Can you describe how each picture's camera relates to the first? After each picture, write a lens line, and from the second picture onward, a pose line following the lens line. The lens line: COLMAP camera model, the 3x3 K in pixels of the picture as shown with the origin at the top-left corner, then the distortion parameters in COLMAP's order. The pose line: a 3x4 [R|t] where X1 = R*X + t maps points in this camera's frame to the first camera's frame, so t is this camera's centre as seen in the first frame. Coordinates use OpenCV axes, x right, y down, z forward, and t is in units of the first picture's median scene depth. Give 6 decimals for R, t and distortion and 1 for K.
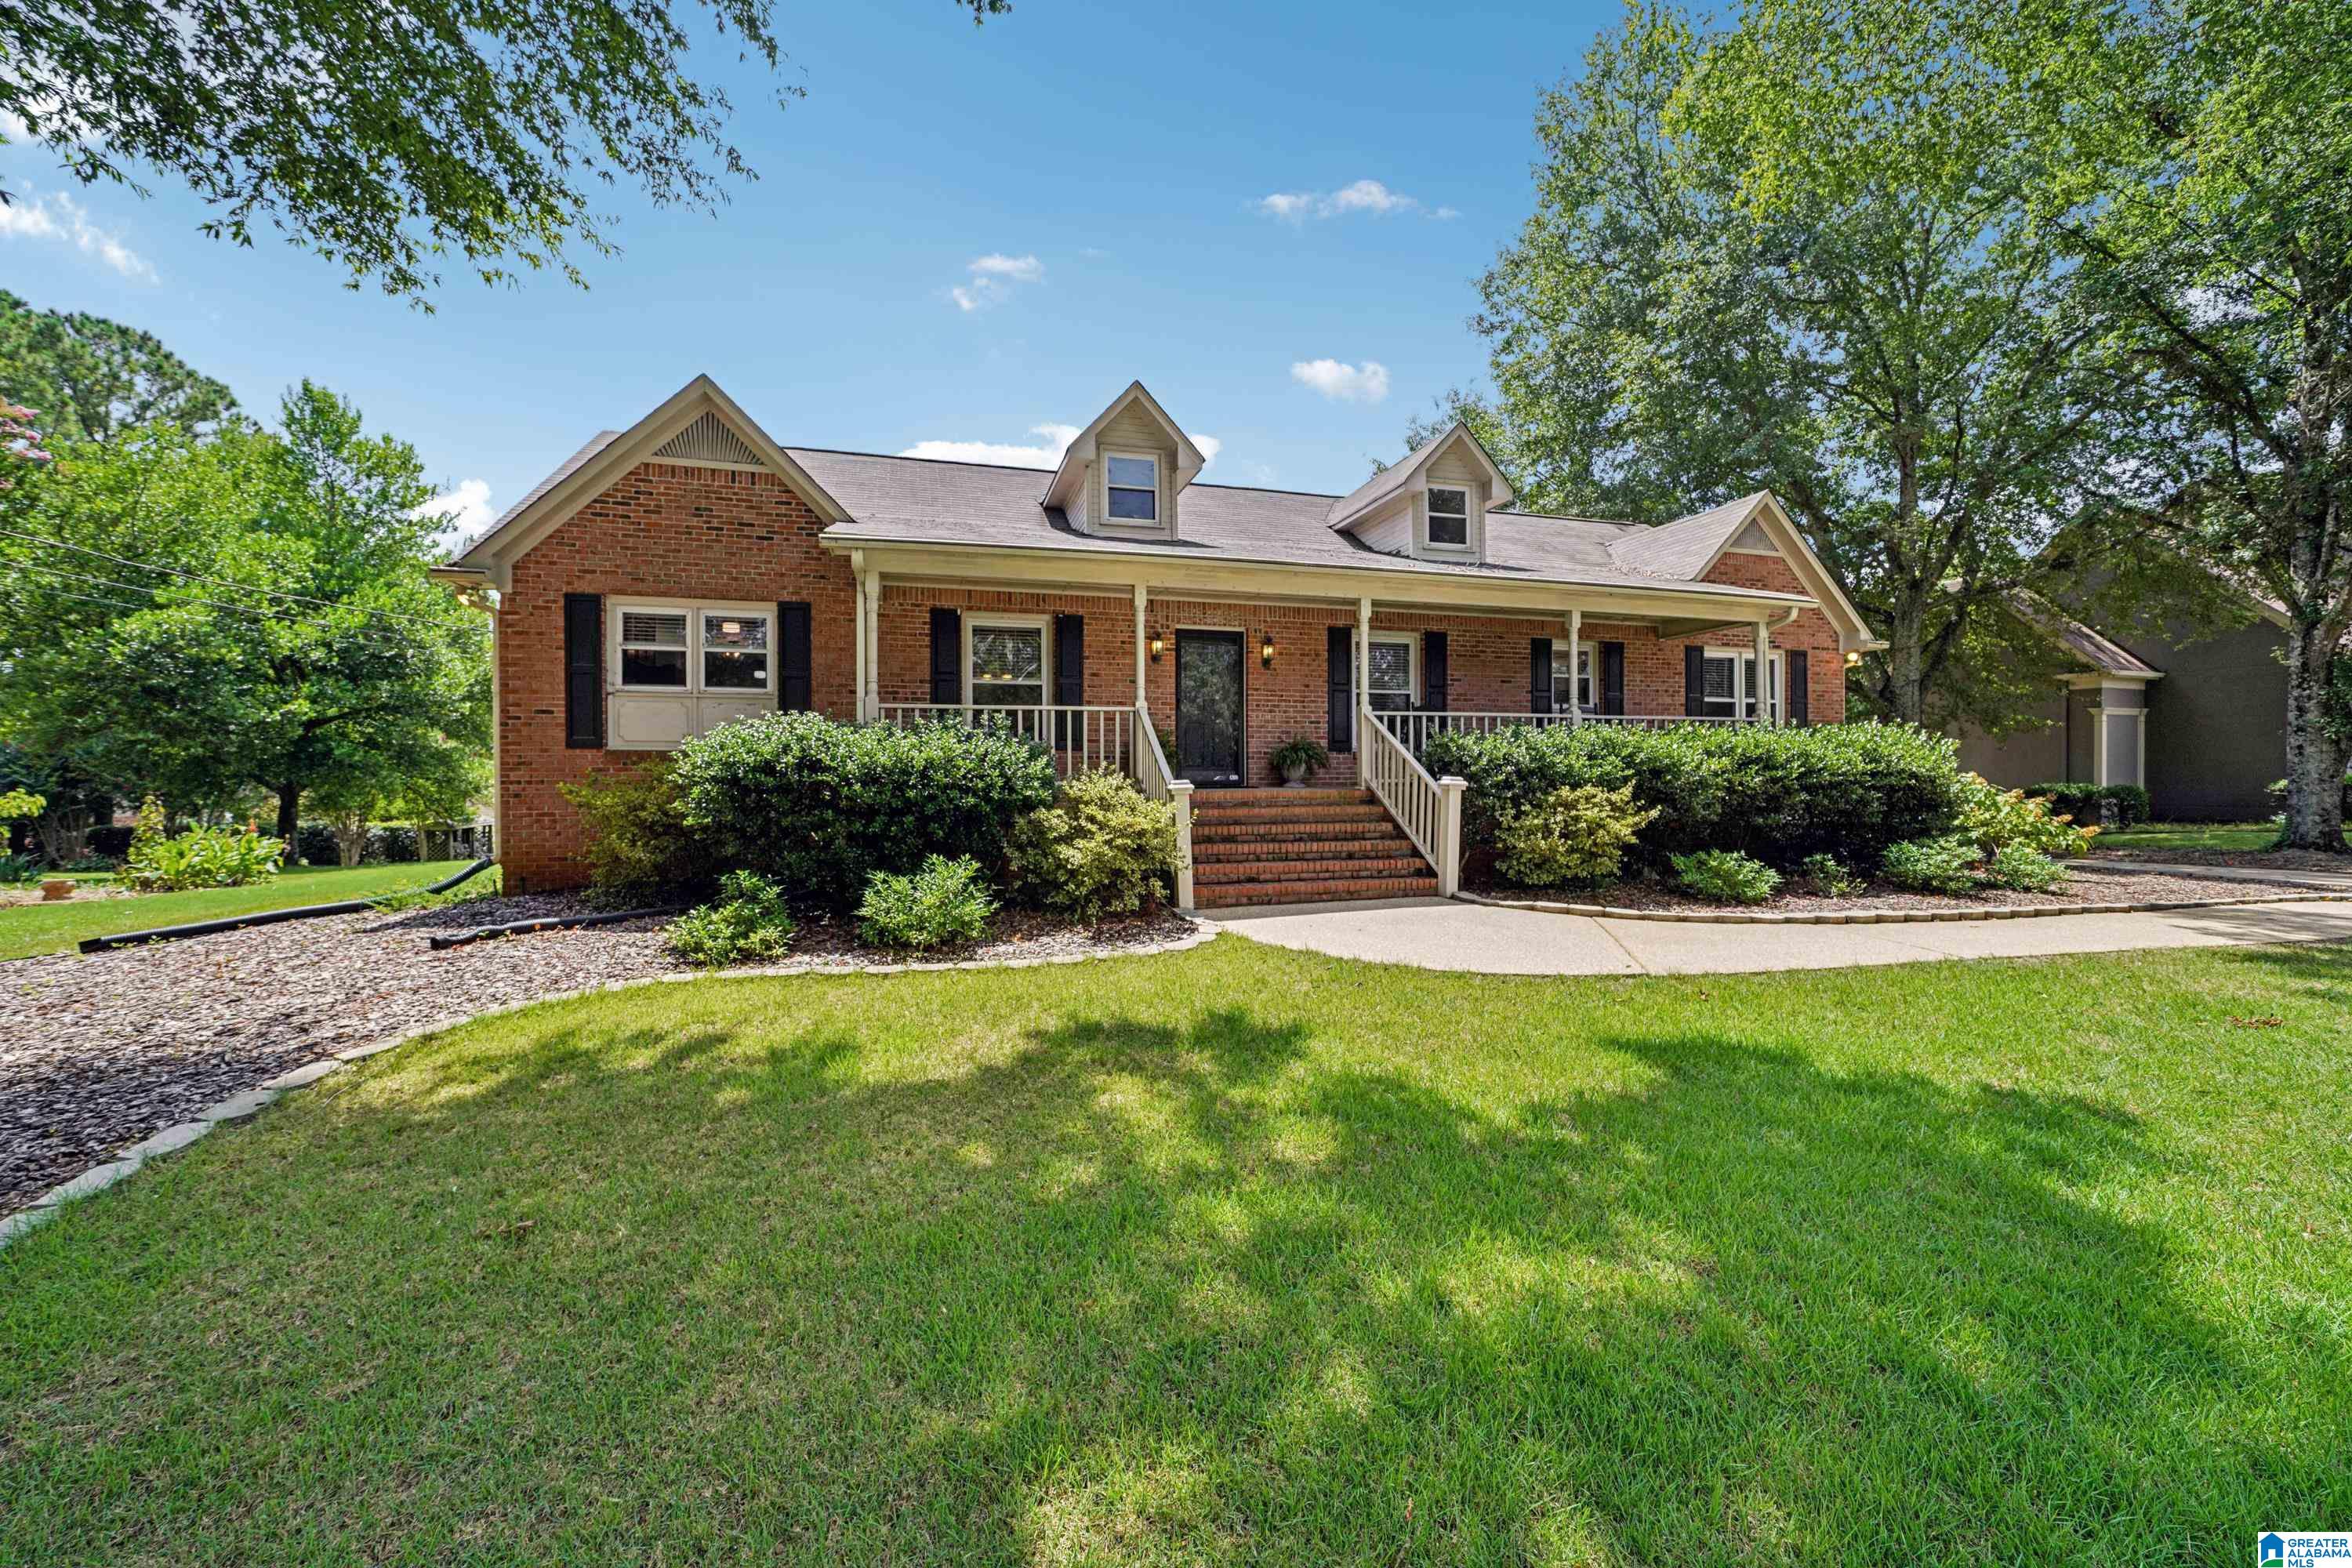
lens RADIAL K [[878.4, 0, 1189.2], [0, 878.4, 779.2], [0, 0, 1]] dist [-0.011072, 0.000042]
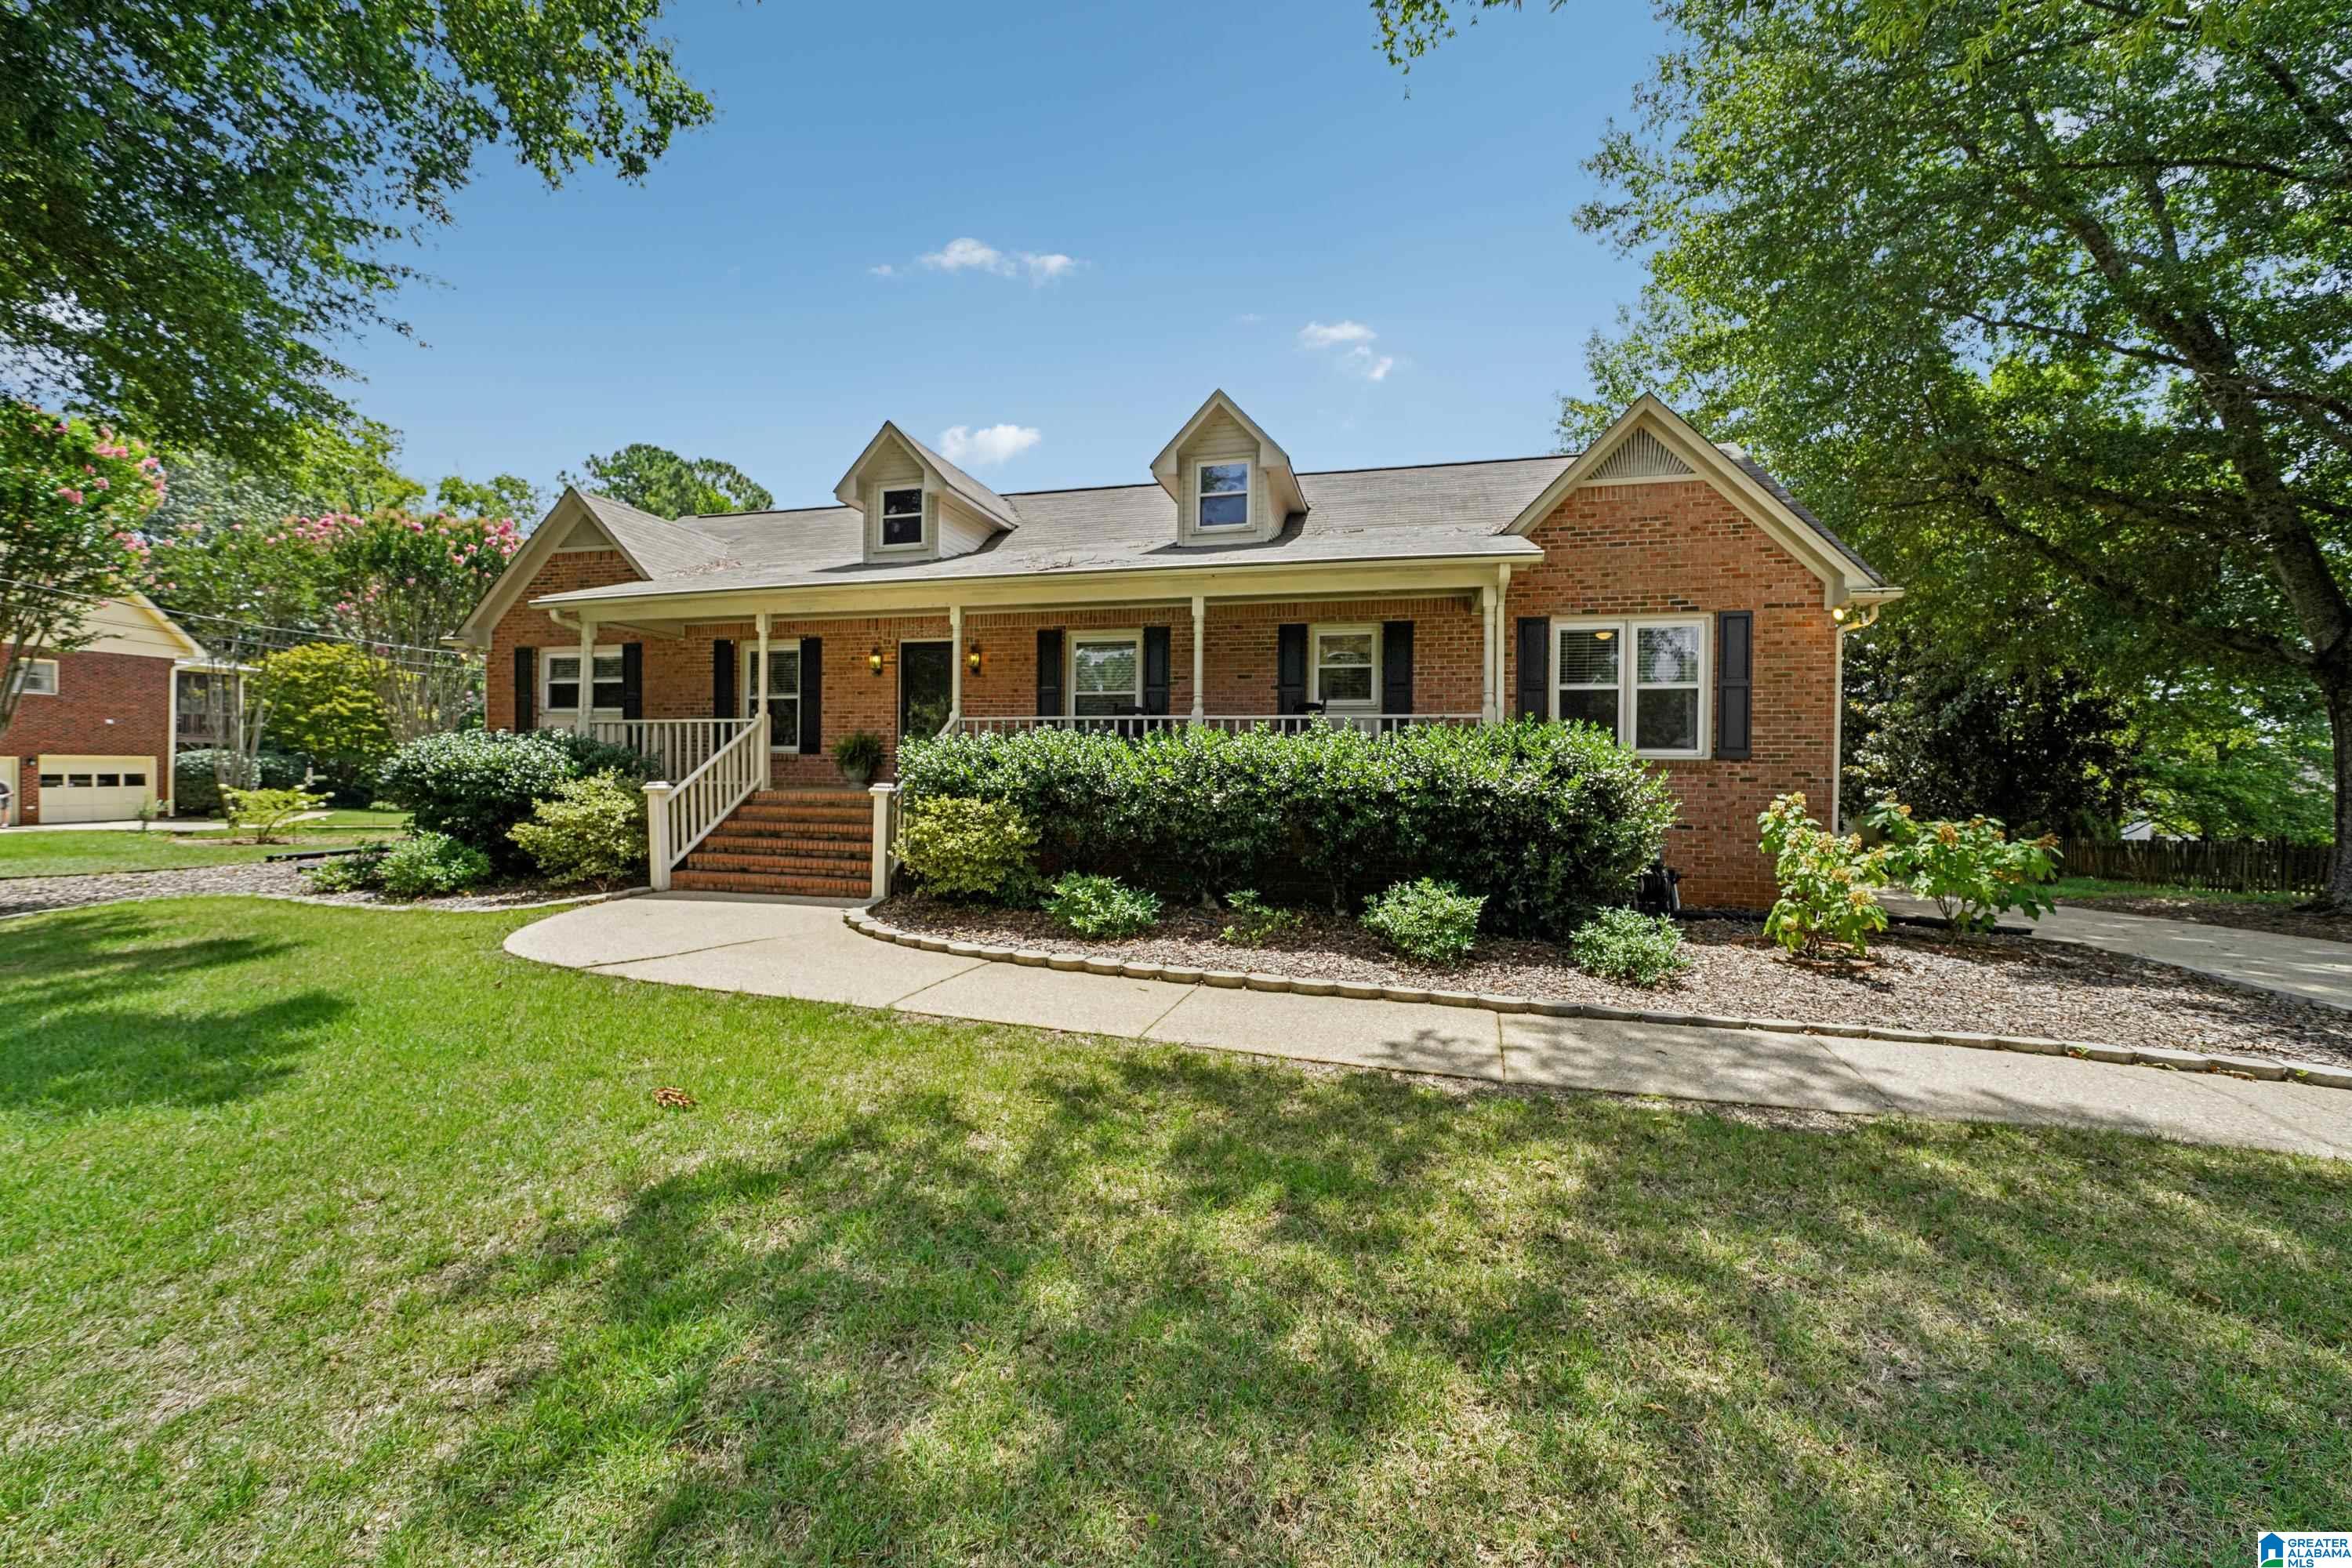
lens RADIAL K [[878.4, 0, 1187.9], [0, 878.4, 783.2], [0, 0, 1]] dist [-0.011072, 0.000042]
pose [[0.863510, 0.018718, -0.503985, 0.845180], [-0.021707, 0.999764, -0.000061, -0.006011], [0.503865, 0.010992, 0.863712, 0.246816]]
